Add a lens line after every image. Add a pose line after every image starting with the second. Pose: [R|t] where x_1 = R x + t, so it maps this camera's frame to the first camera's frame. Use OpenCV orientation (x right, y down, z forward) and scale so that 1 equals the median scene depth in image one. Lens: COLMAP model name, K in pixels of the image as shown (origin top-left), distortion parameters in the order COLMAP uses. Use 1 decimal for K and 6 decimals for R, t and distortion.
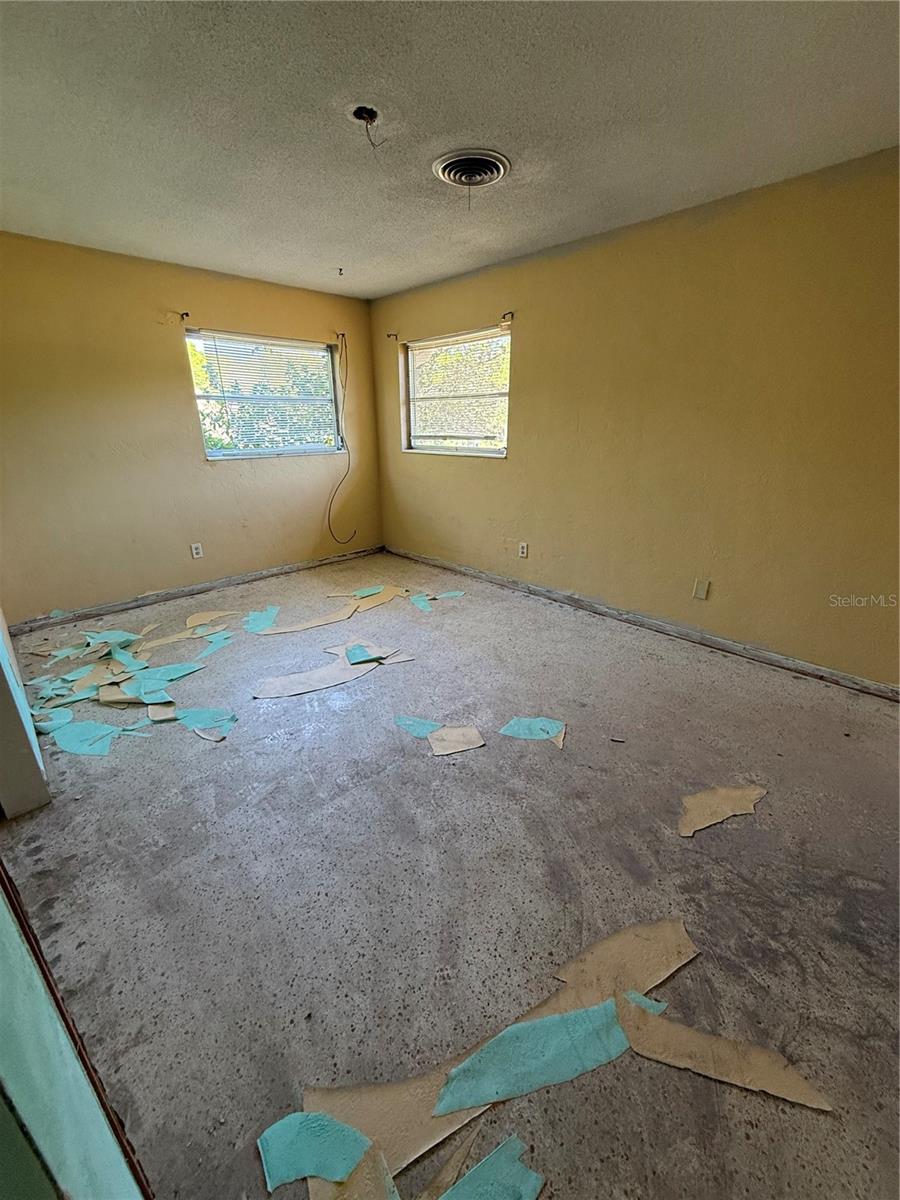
lens RADIAL K [[477.7, 0, 450.2], [0, 477.7, 596.6], [0, 0, 1]] dist [-0.002448, 0.000720]
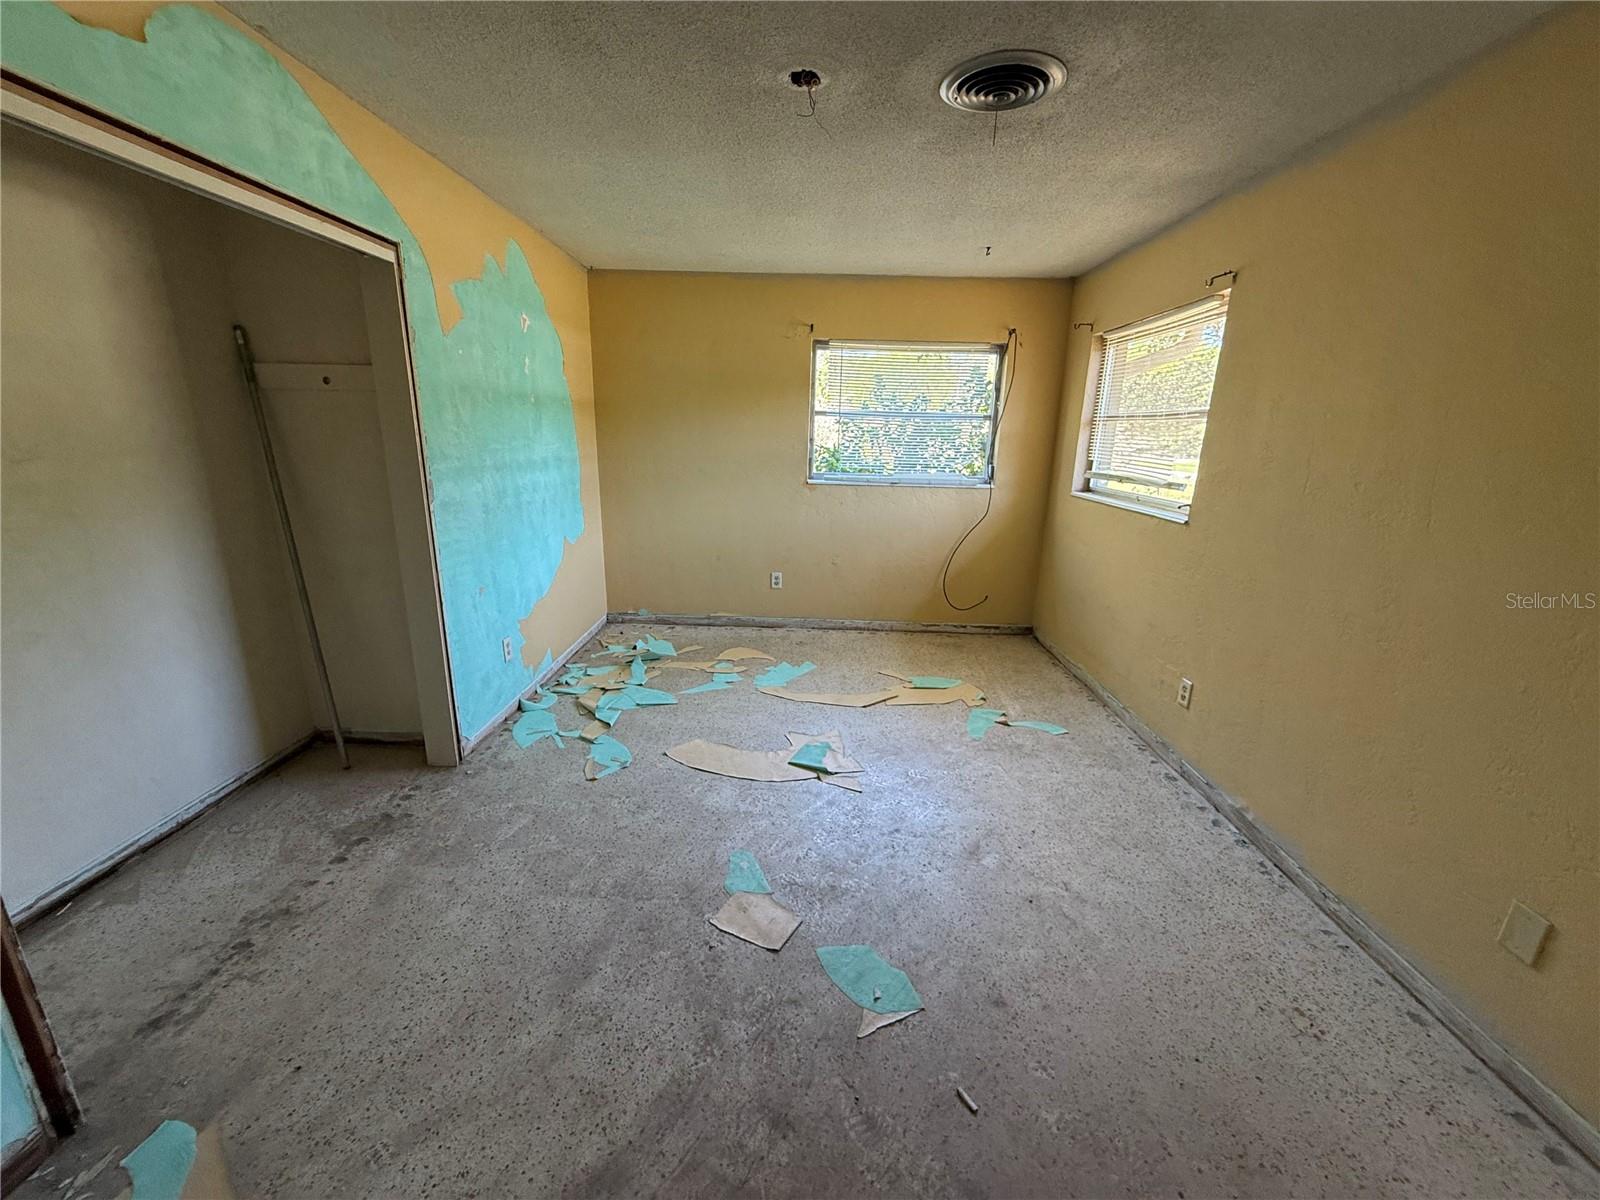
lens RADIAL K [[637.7, 0, 800.0], [0, 637.7, 600.0], [0, 0, 1]] dist [-0.001901, 0.000146]
pose [[0.698188, 0.208335, -0.684931, 0.347450], [-0.273532, 0.961765, 0.013714, -0.097416], [0.661599, 0.177775, 0.728479, 0.188323]]
